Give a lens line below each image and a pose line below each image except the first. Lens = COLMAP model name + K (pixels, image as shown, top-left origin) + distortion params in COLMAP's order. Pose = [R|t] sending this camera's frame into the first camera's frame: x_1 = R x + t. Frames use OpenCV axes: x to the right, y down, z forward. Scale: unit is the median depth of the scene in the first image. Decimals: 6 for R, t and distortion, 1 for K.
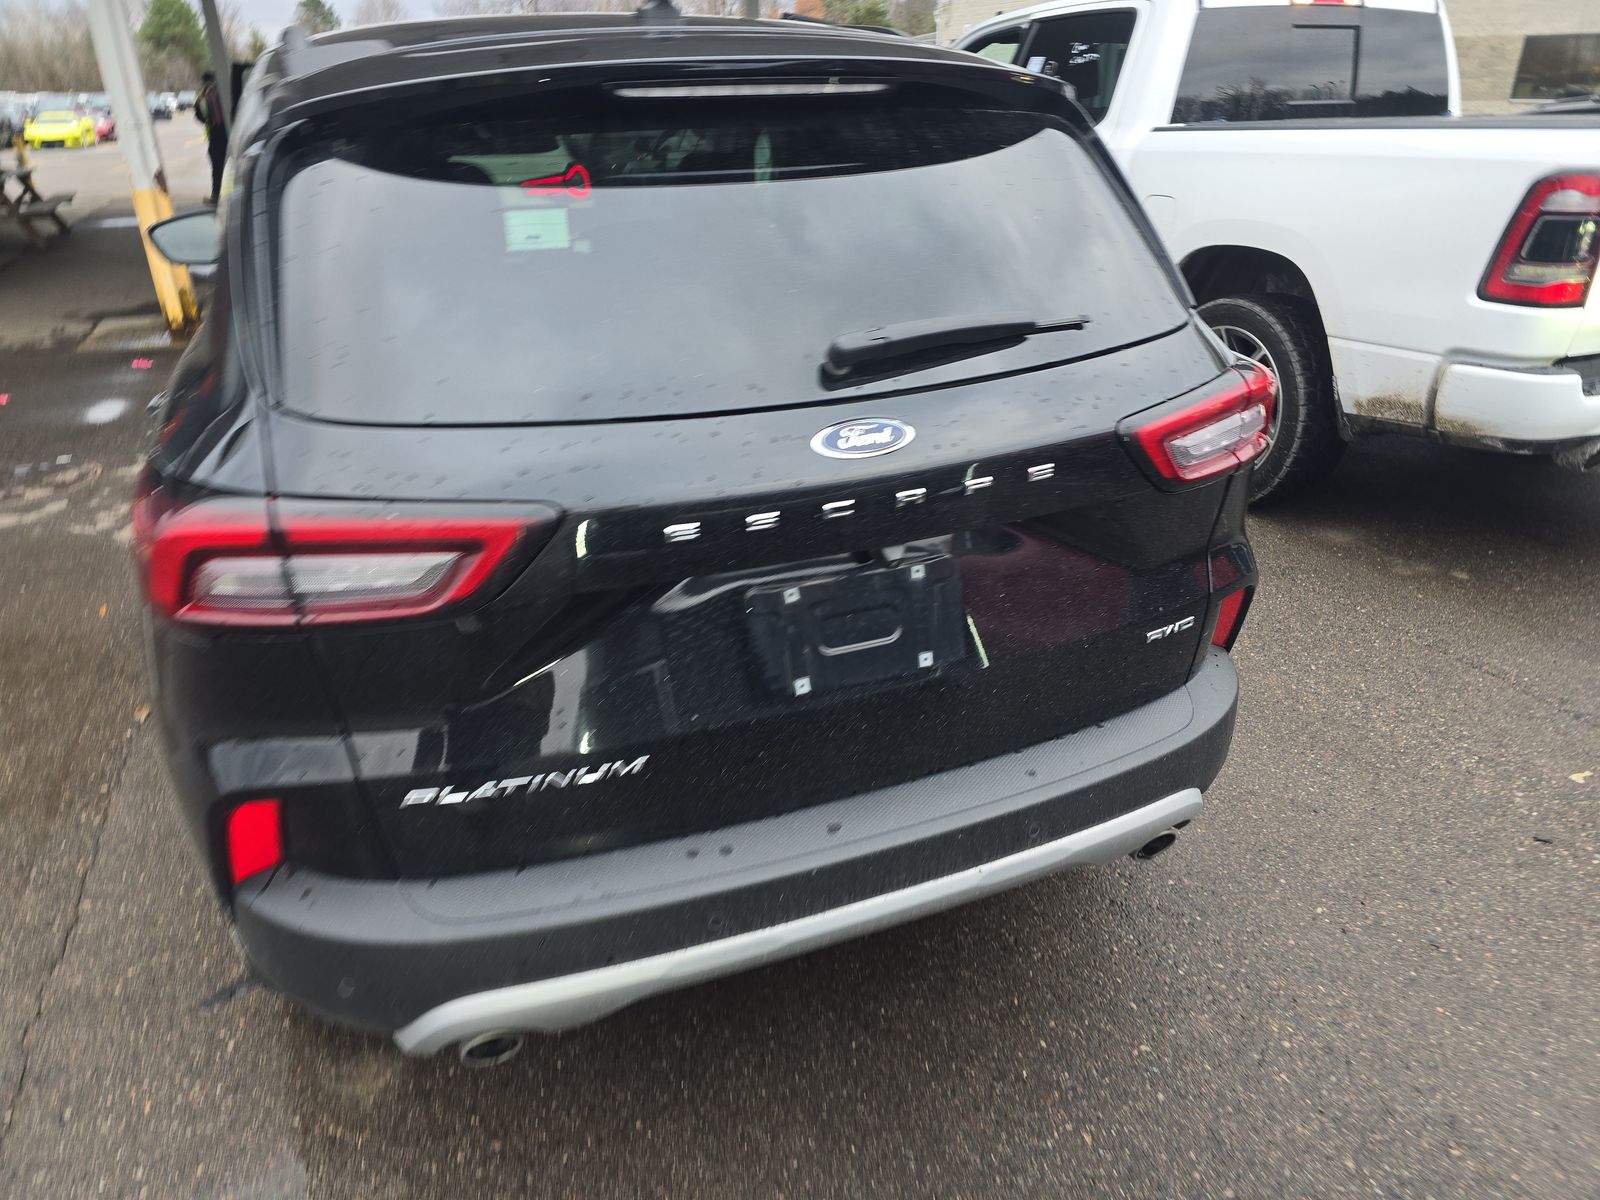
lens RADIAL K [[1097.8, 0, 779.7], [0, 1097.8, 603.0], [0, 0, 1]] dist [0.054954, -0.066534]
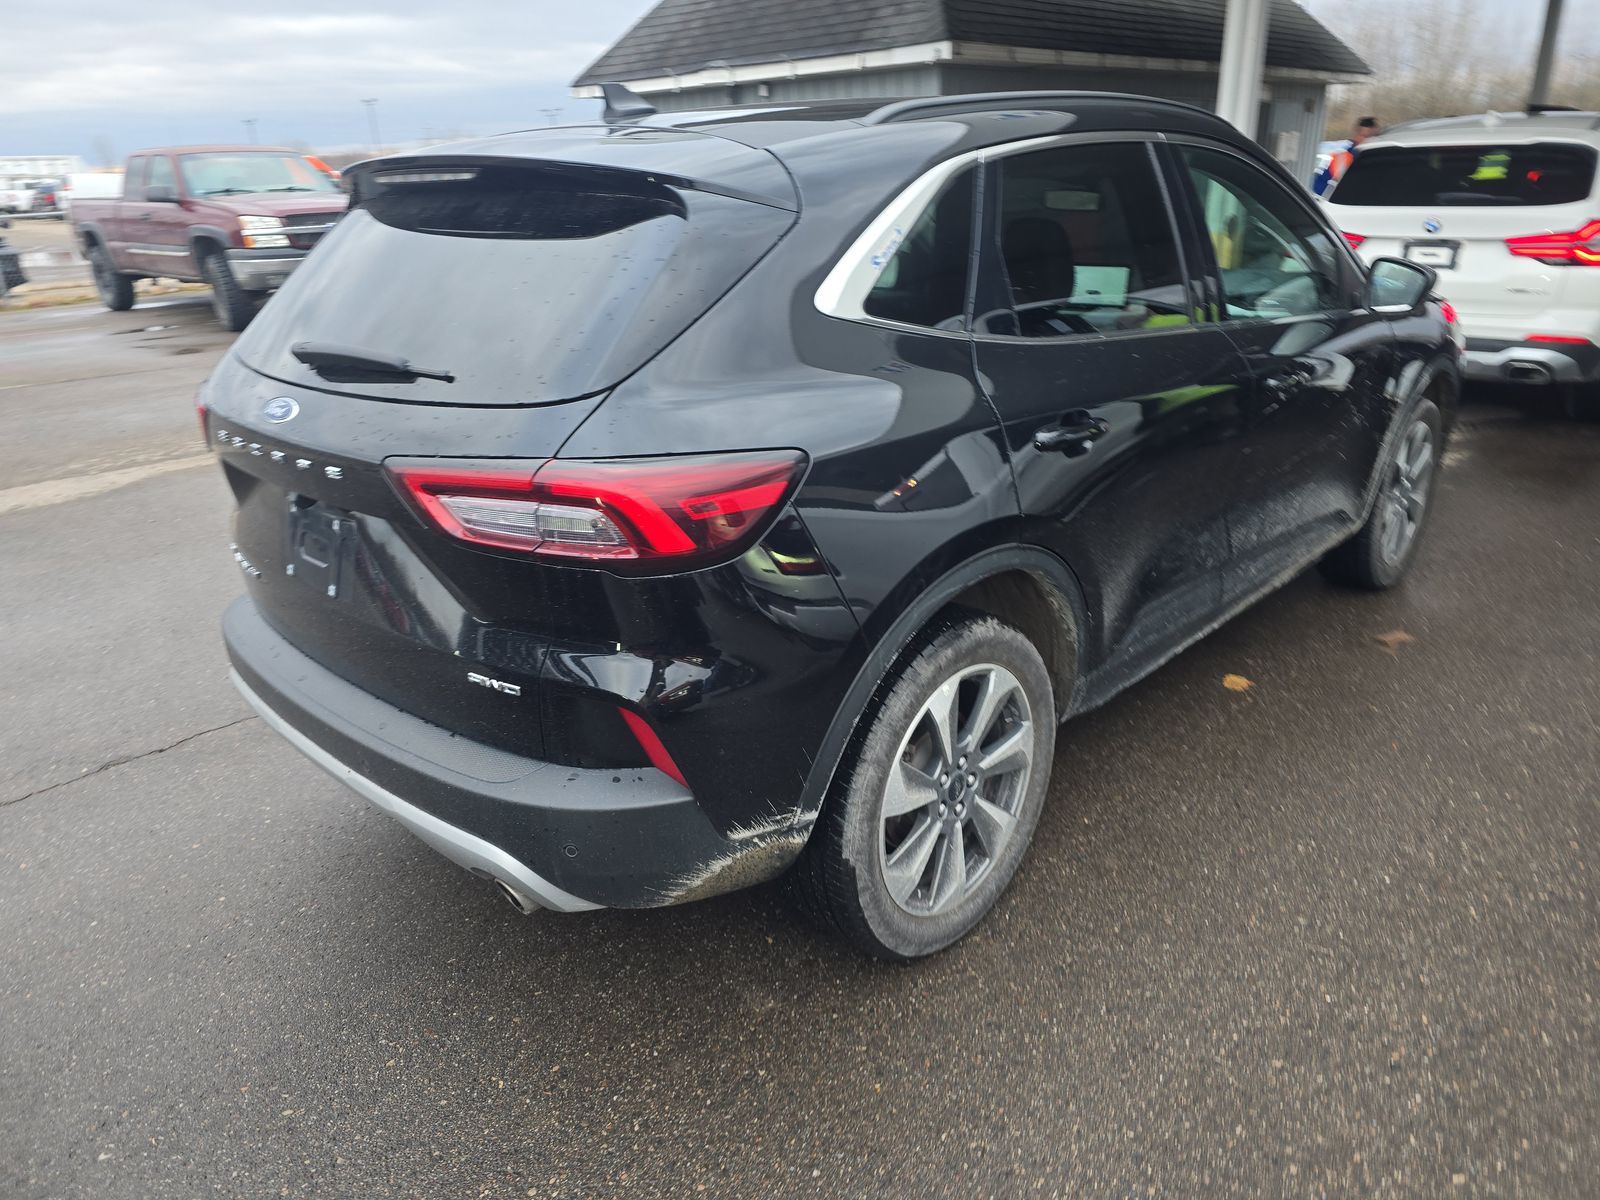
lens RADIAL K [[1075.7, 0, 791.1], [0, 1075.7, 606.9], [0, 0, 1]] dist [0.056668, -0.055986]
pose [[0.399731, 0.344800, -0.849310, 1.315486], [-0.361181, 0.910842, 0.199789, -0.351280], [0.842474, 0.226893, 0.488627, 0.721766]]
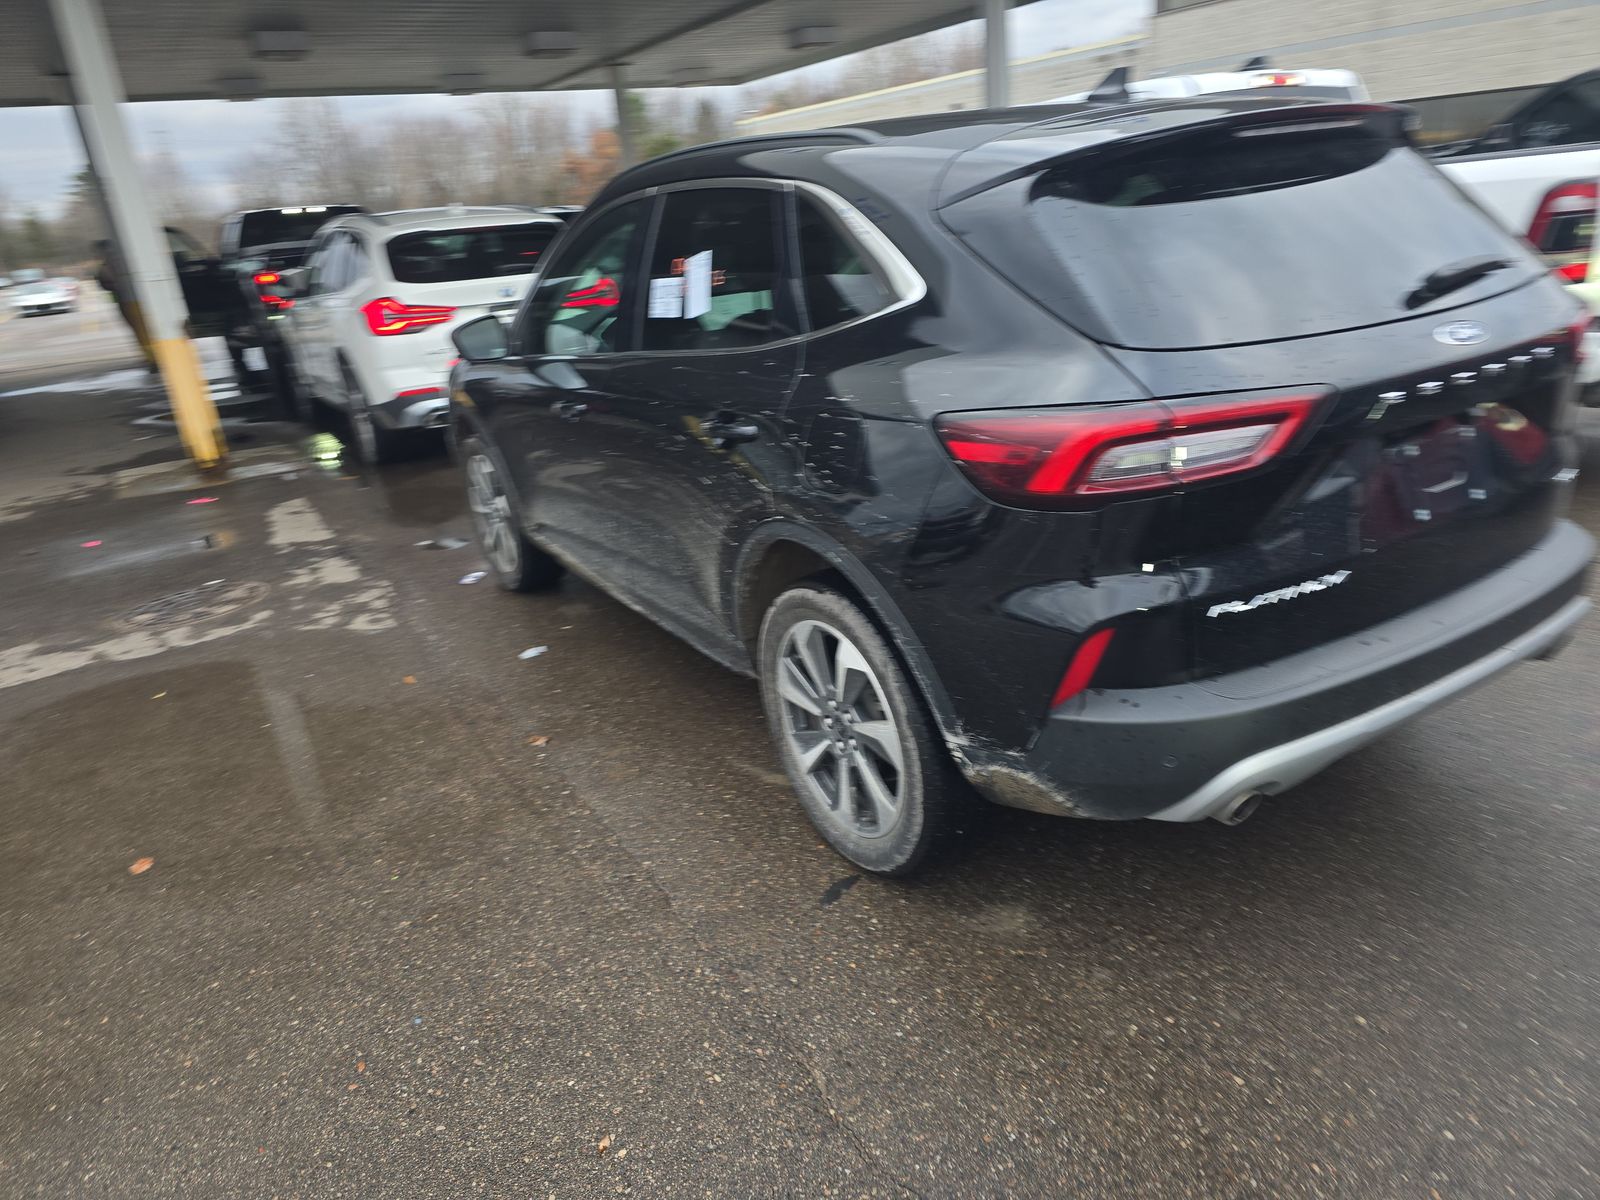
lens RADIAL K [[1075.7, 0, 791.1], [0, 1075.7, 606.9], [0, 0, 1]] dist [0.056668, -0.055986]
pose [[0.982881, -0.128605, 0.131932, -0.789342], [0.139384, 0.987320, -0.075976, 0.148904], [-0.120488, 0.093065, 0.988343, -0.237680]]
